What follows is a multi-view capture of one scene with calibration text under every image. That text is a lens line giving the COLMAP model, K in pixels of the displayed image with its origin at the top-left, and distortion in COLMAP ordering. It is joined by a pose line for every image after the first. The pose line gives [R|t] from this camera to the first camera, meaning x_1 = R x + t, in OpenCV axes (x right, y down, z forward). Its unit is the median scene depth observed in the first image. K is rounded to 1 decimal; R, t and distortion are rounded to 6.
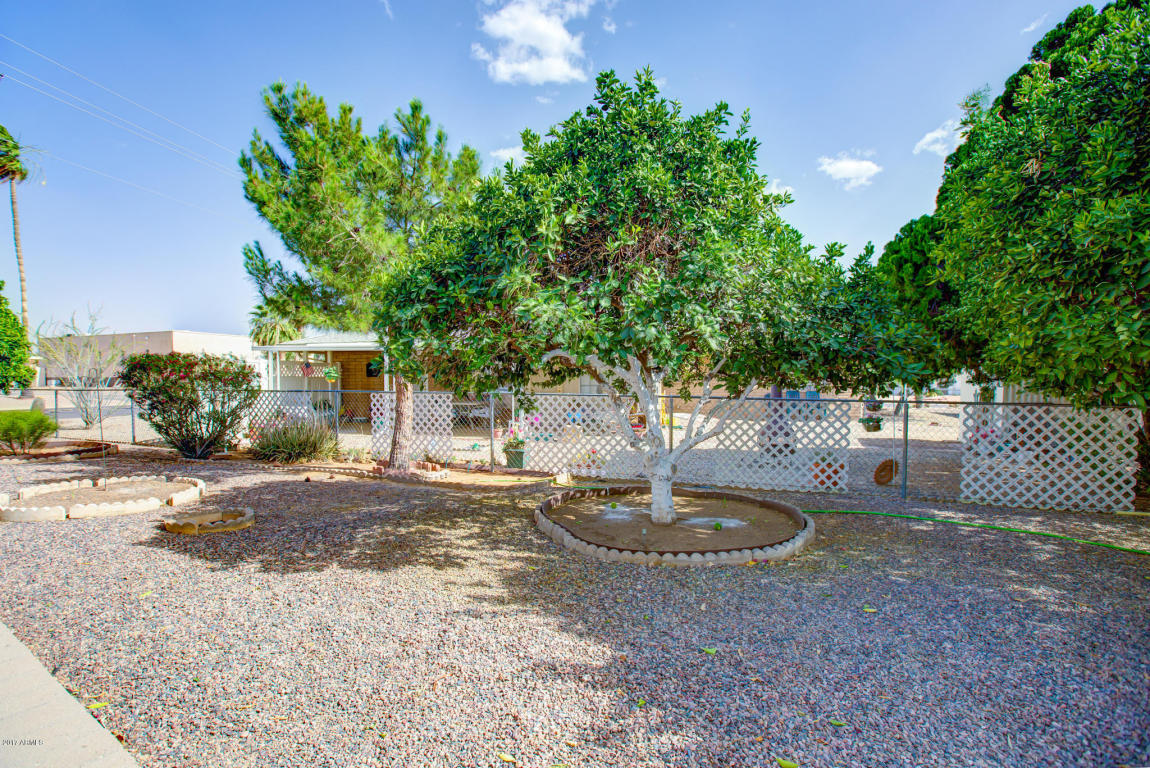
lens RADIAL K [[525.9, 0, 569.5], [0, 525.9, 379.1], [0, 0, 1]] dist [-0.054498, 0.020940]
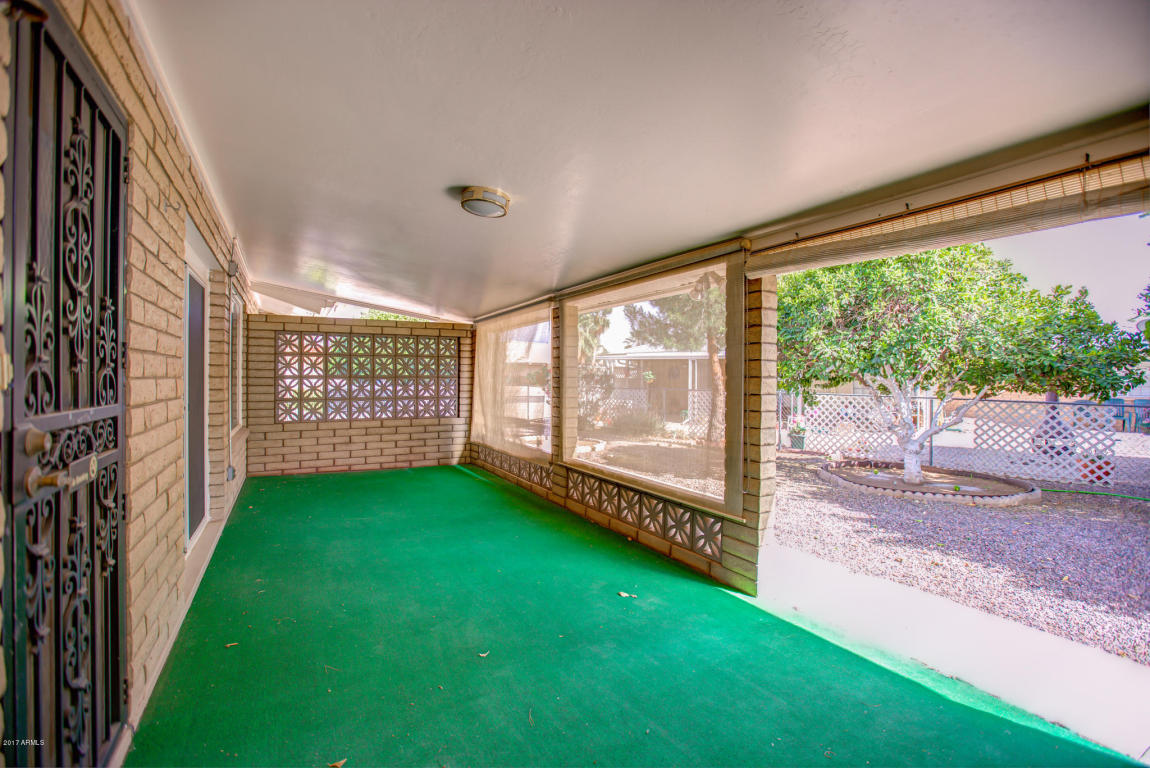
lens RADIAL K [[525.9, 0, 569.5], [0, 525.9, 379.1], [0, 0, 1]] dist [-0.054498, 0.020940]
pose [[0.885117, 0.010698, -0.465246, -0.002165], [-0.012097, 0.999927, -0.000021, -0.002299], [0.465211, 0.005646, 0.885182, -0.546092]]
